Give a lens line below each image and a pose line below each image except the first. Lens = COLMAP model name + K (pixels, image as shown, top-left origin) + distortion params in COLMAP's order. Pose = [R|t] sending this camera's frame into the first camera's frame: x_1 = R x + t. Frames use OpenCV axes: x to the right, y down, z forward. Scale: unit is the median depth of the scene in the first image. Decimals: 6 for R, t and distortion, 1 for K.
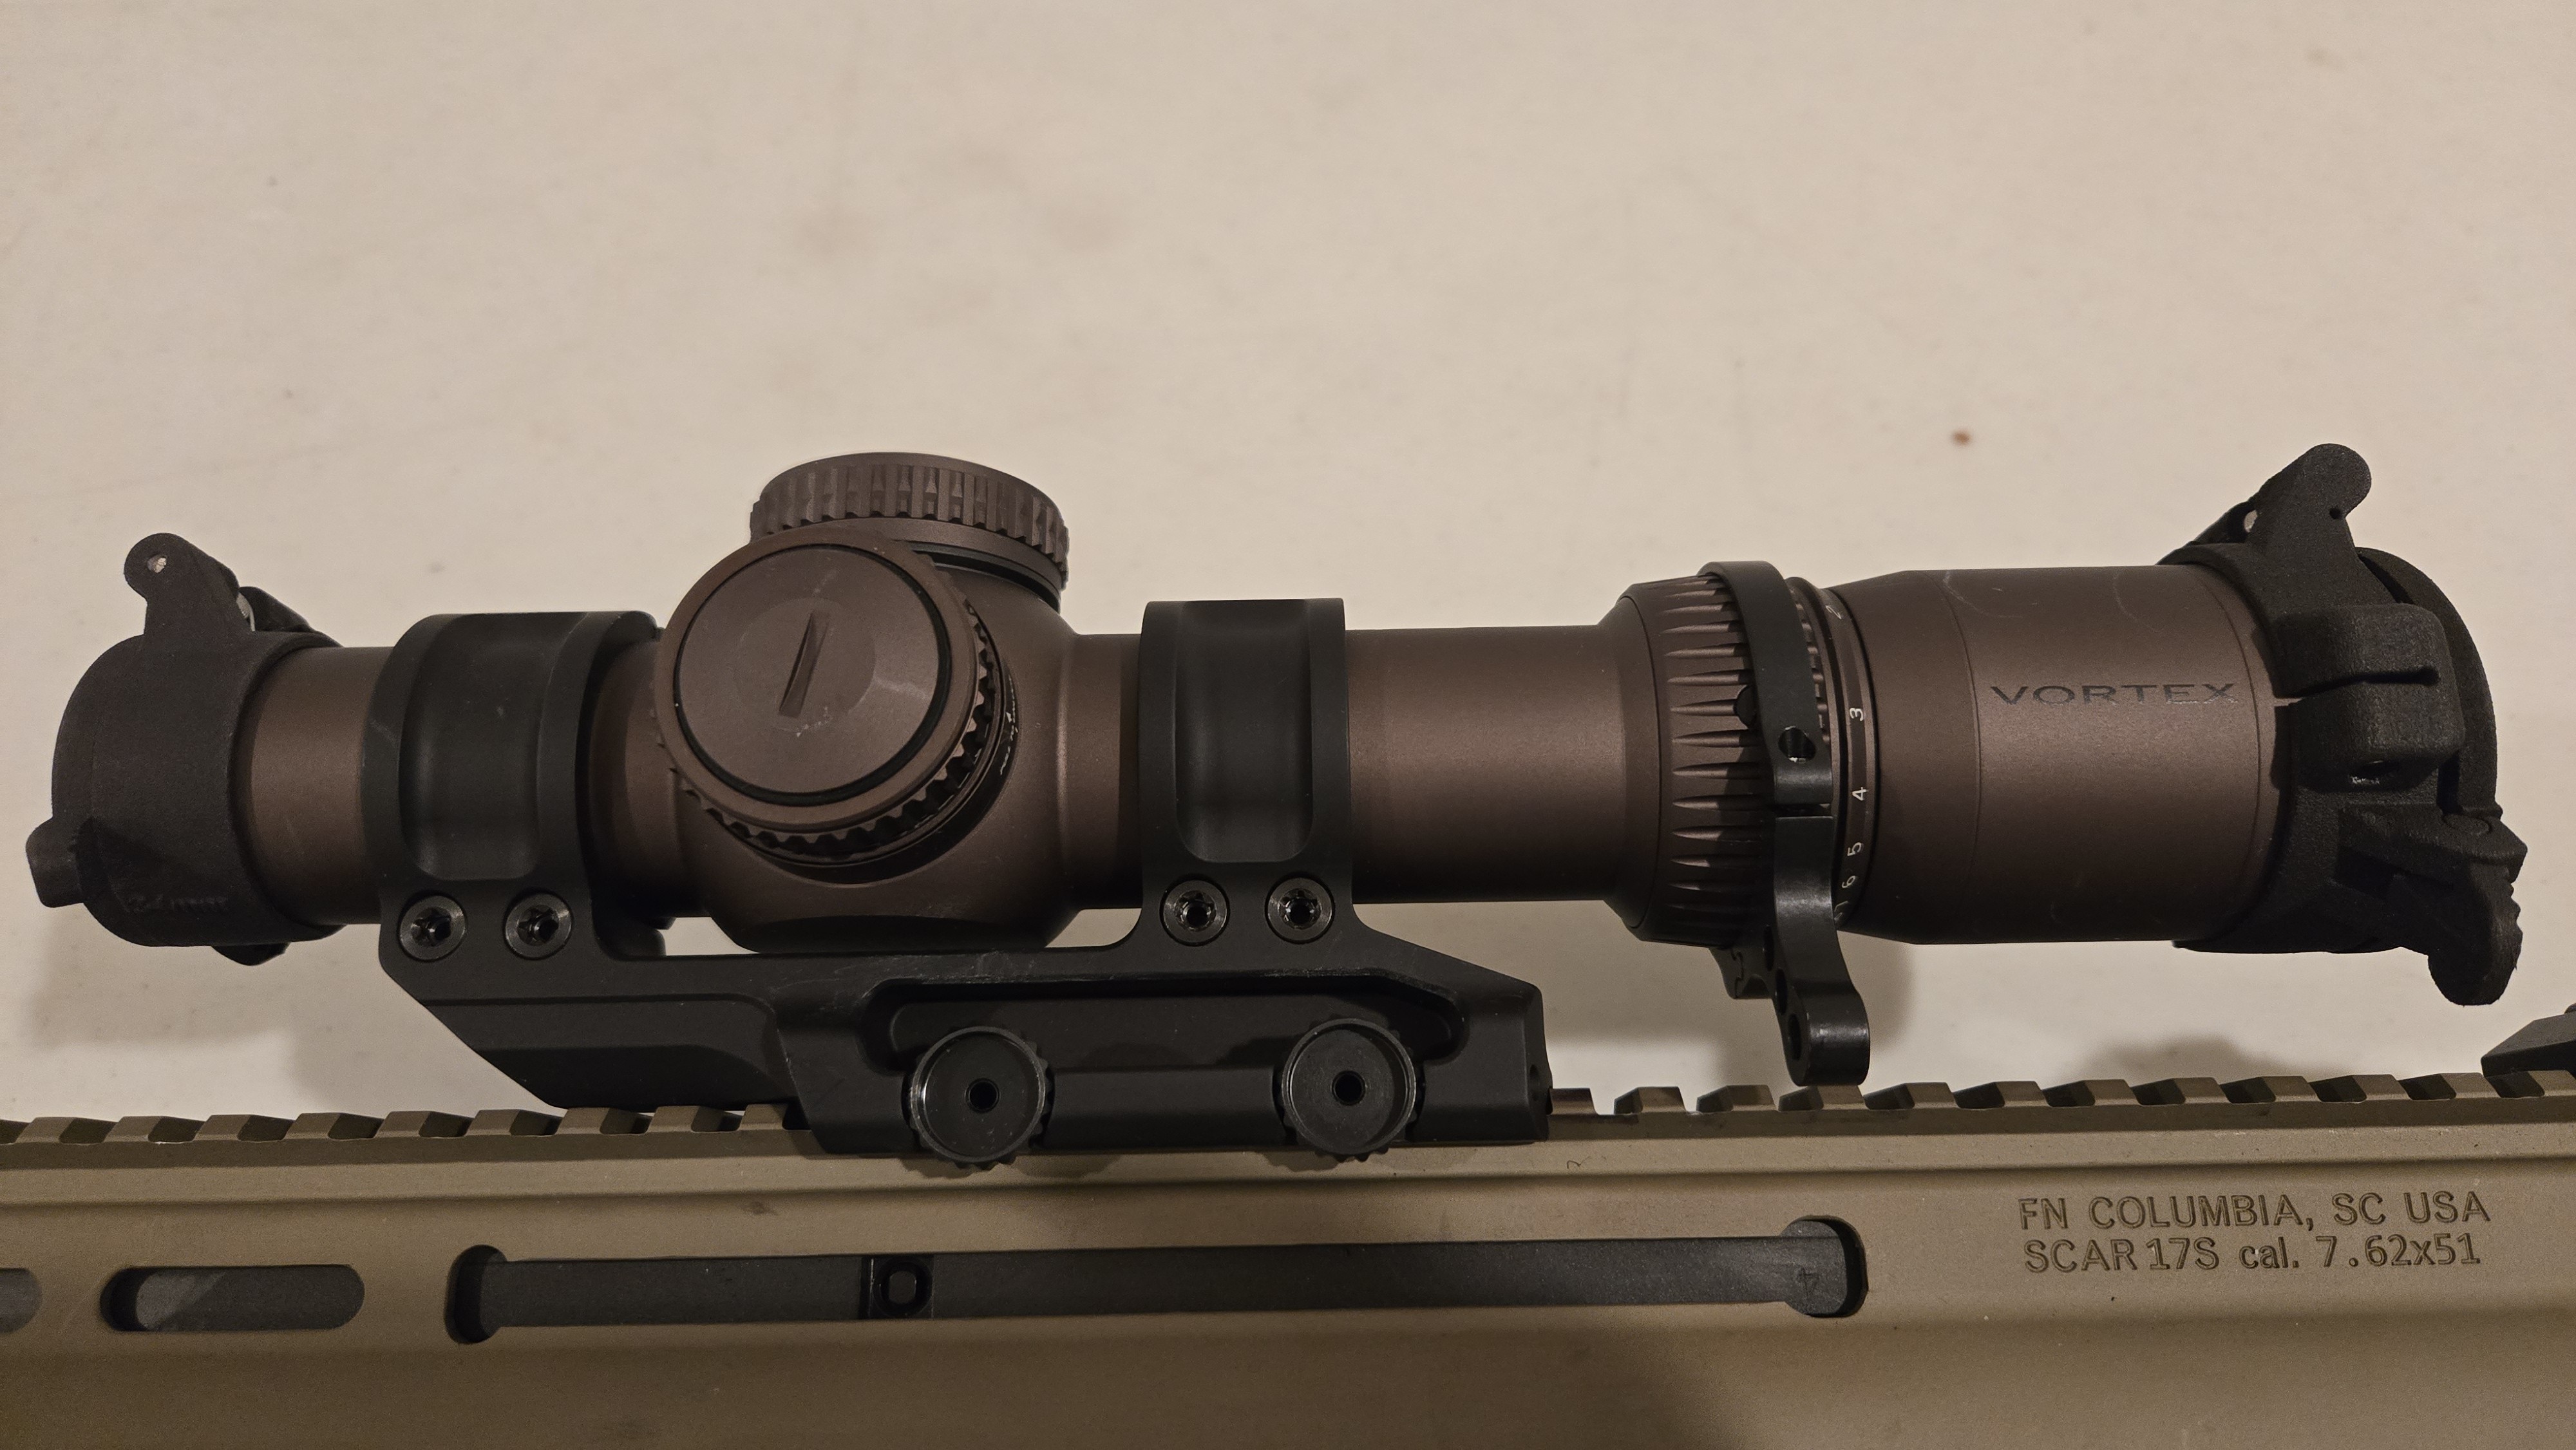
lens RADIAL K [[1758.8, 0, 1316.5], [0, 1758.8, 732.4], [0, 0, 1]] dist [0.041105, -0.052281]
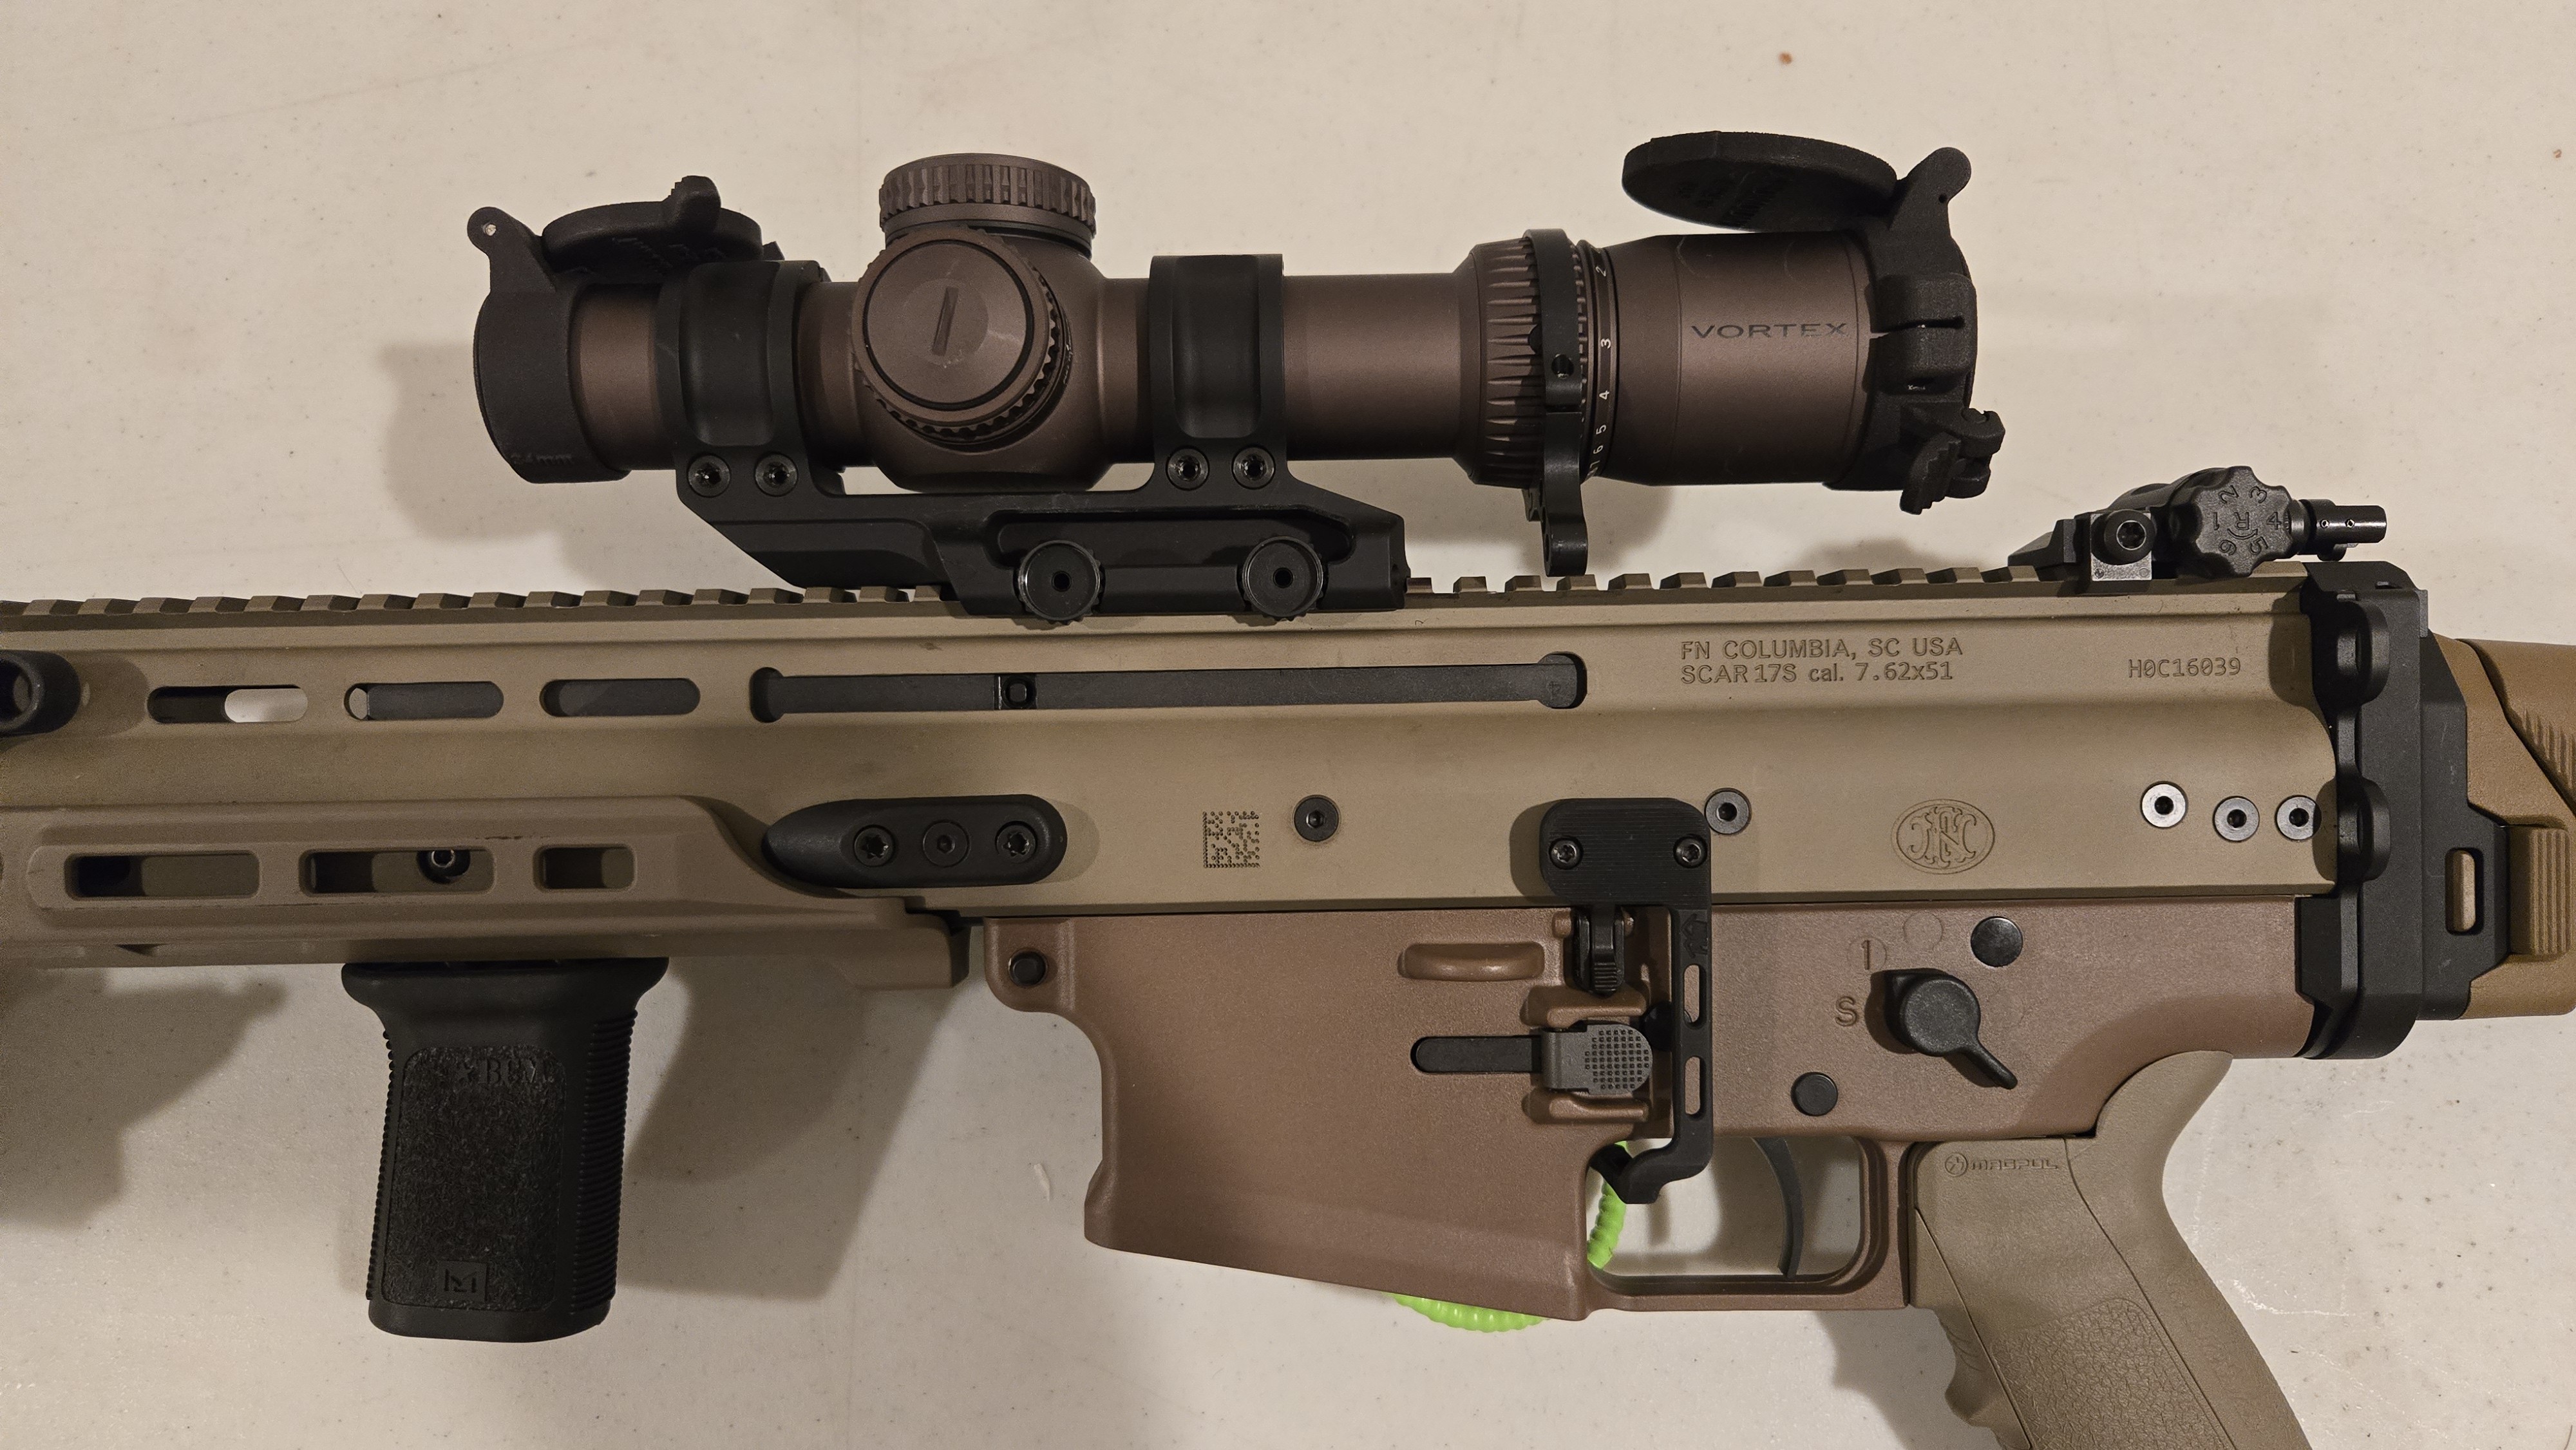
lens RADIAL K [[1758.8, 0, 1316.5], [0, 1758.8, 732.4], [0, 0, 1]] dist [0.041105, -0.052281]
pose [[0.999999, 0.001344, 0.000734, 0.047880], [-0.001499, 0.957065, 0.289871, -0.134691], [-0.000313, -0.289871, 0.957066, -0.608563]]
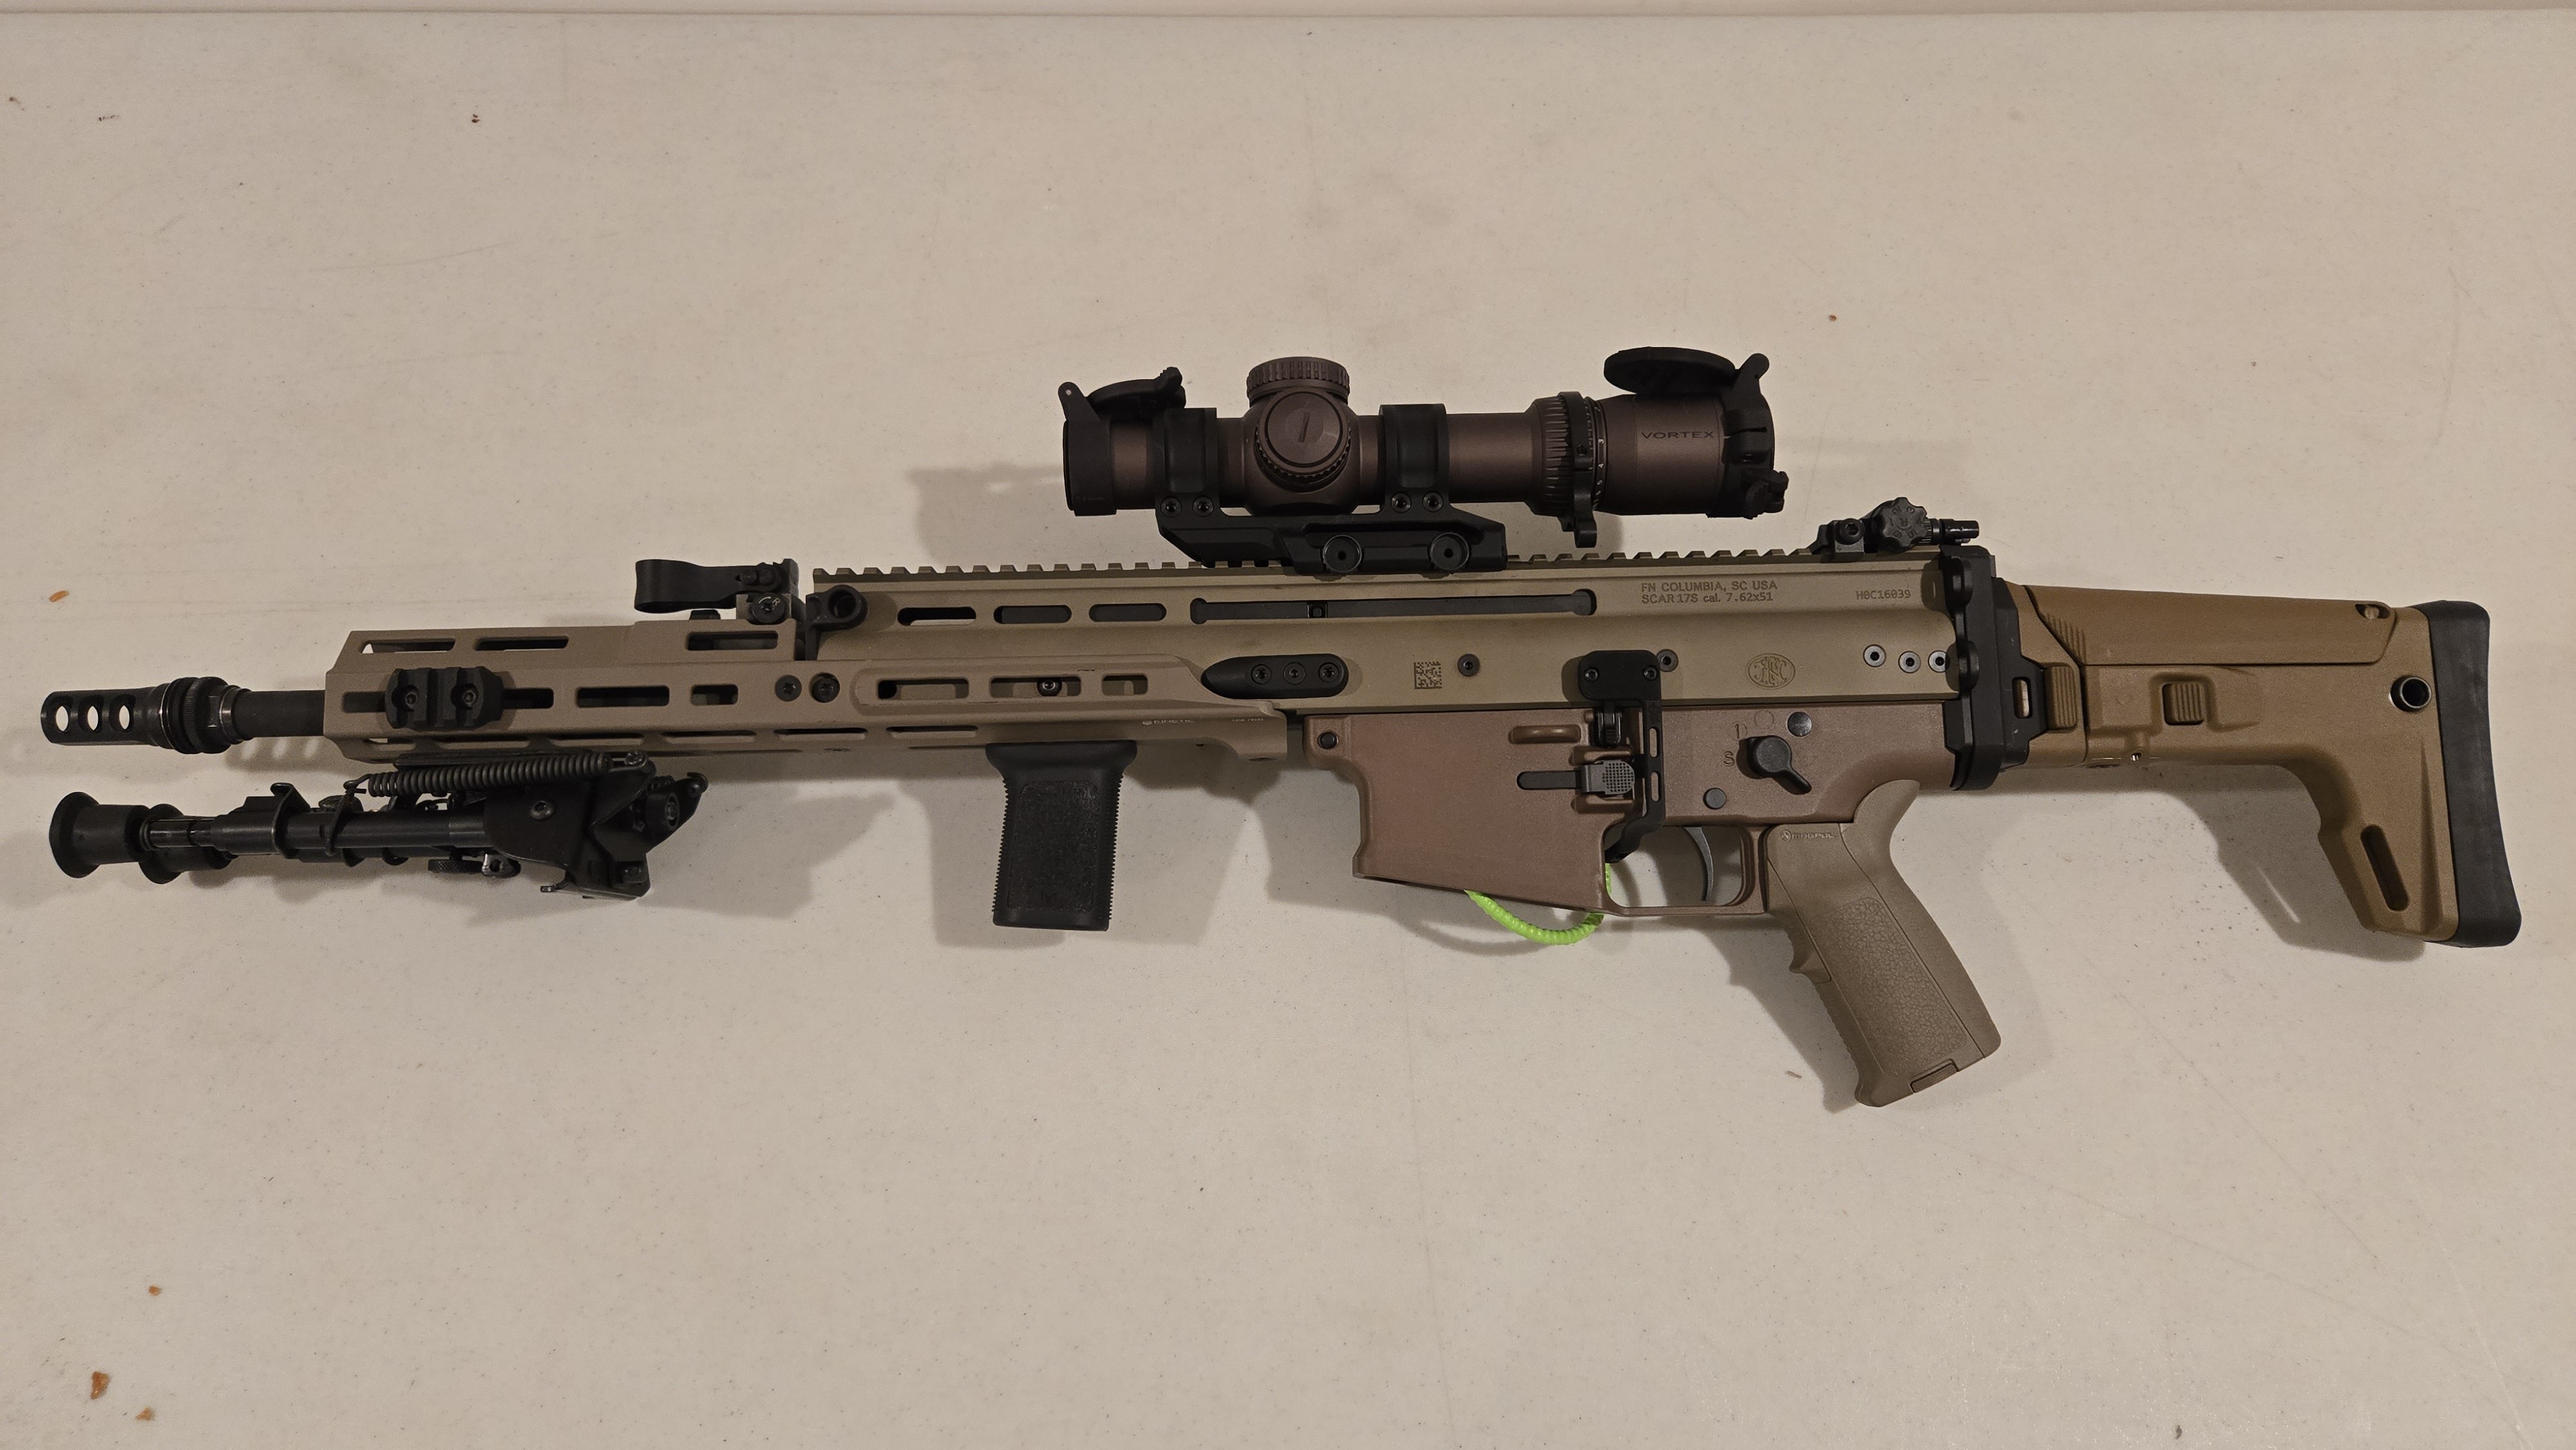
lens RADIAL K [[1723.4, 0, 1288.0], [0, 1723.4, 725.0], [0, 0, 1]] dist [0.040296, -0.046359]
pose [[0.999774, -0.004206, 0.020857, -0.359129], [0.000956, 0.988155, 0.153453, 0.017758], [-0.021255, -0.153398, 0.987936, -2.313626]]
